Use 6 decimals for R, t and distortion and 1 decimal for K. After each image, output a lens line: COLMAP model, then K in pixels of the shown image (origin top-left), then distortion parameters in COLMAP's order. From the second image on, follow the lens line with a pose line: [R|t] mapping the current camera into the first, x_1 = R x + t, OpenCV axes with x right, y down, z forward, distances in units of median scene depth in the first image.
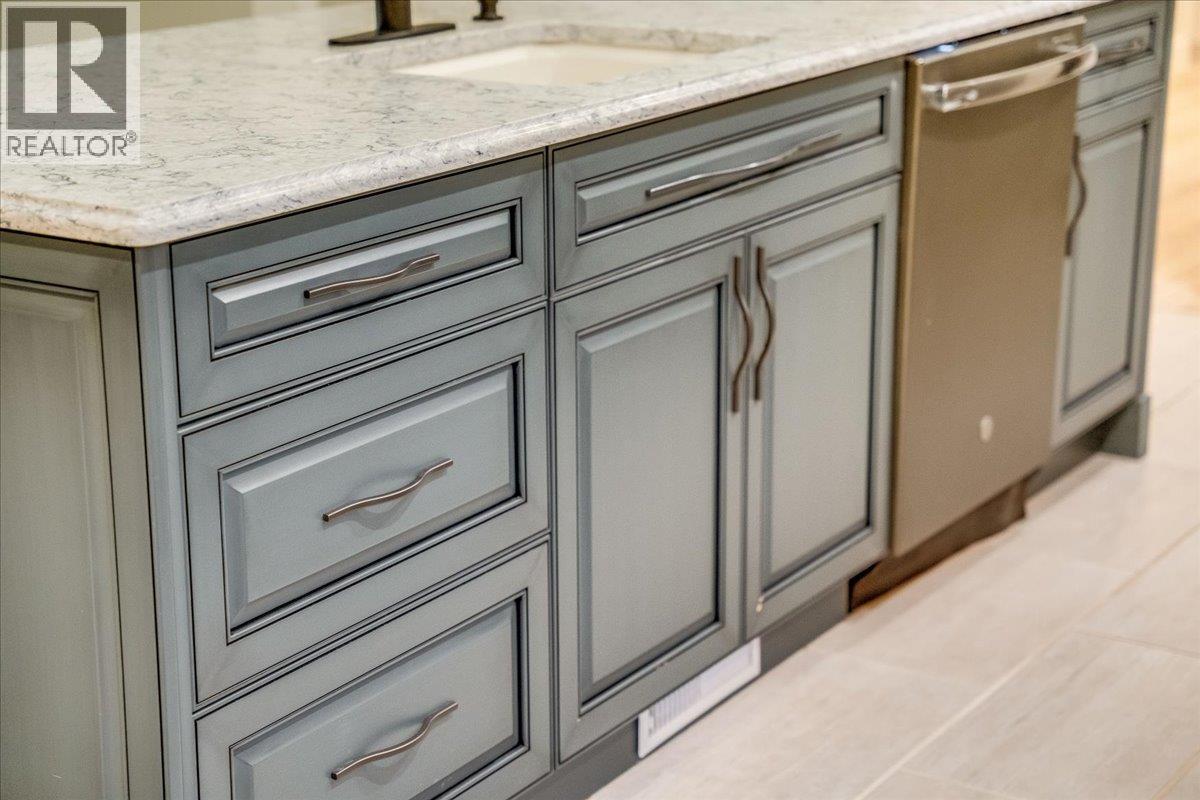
lens RADIAL K [[2308.2, 0, 600.0], [0, 2308.2, 400.0], [0, 0, 1]] dist [0.053299, 0.134258]
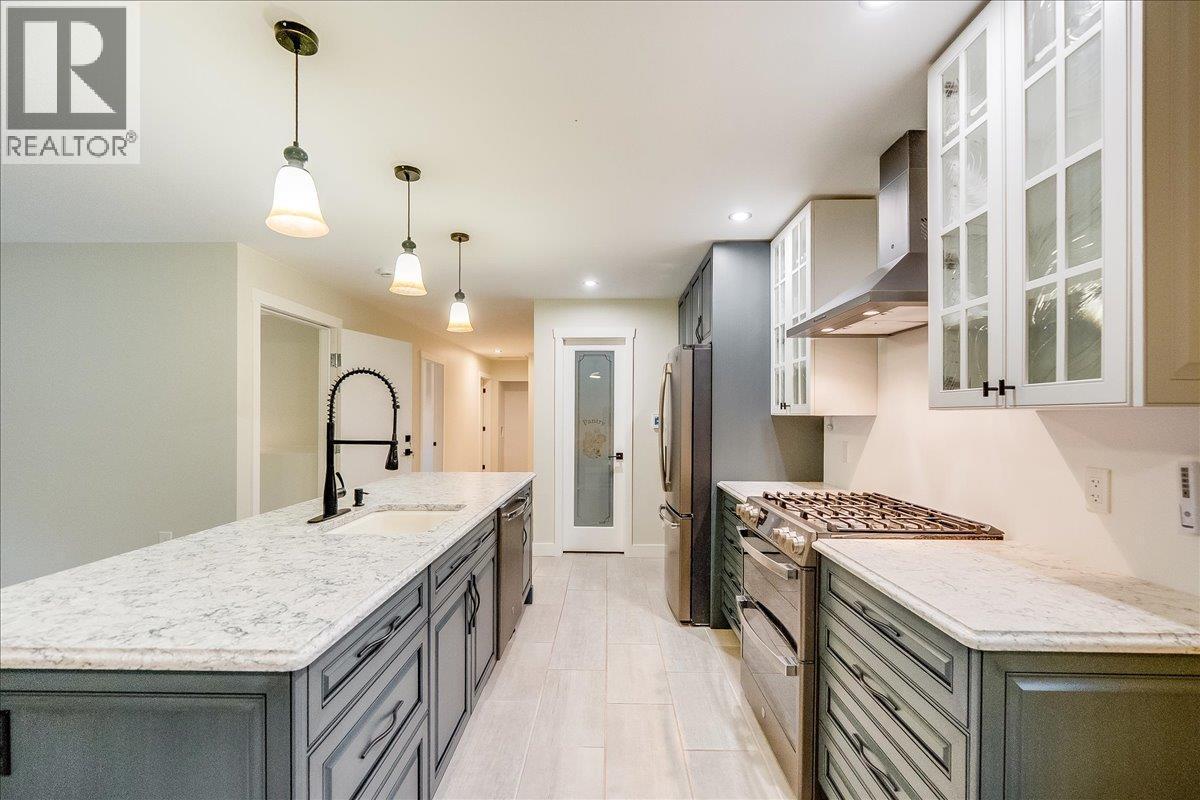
lens RADIAL K [[501.5, 0, 600.0], [0, 501.5, 400.0], [0, 0, 1]] dist [-0.002733, -0.000360]
pose [[0.859513, 0.010565, 0.511005, -0.154960], [0.142619, 0.955118, -0.259633, -0.108776], [-0.490813, 0.296037, 0.819430, 0.350249]]
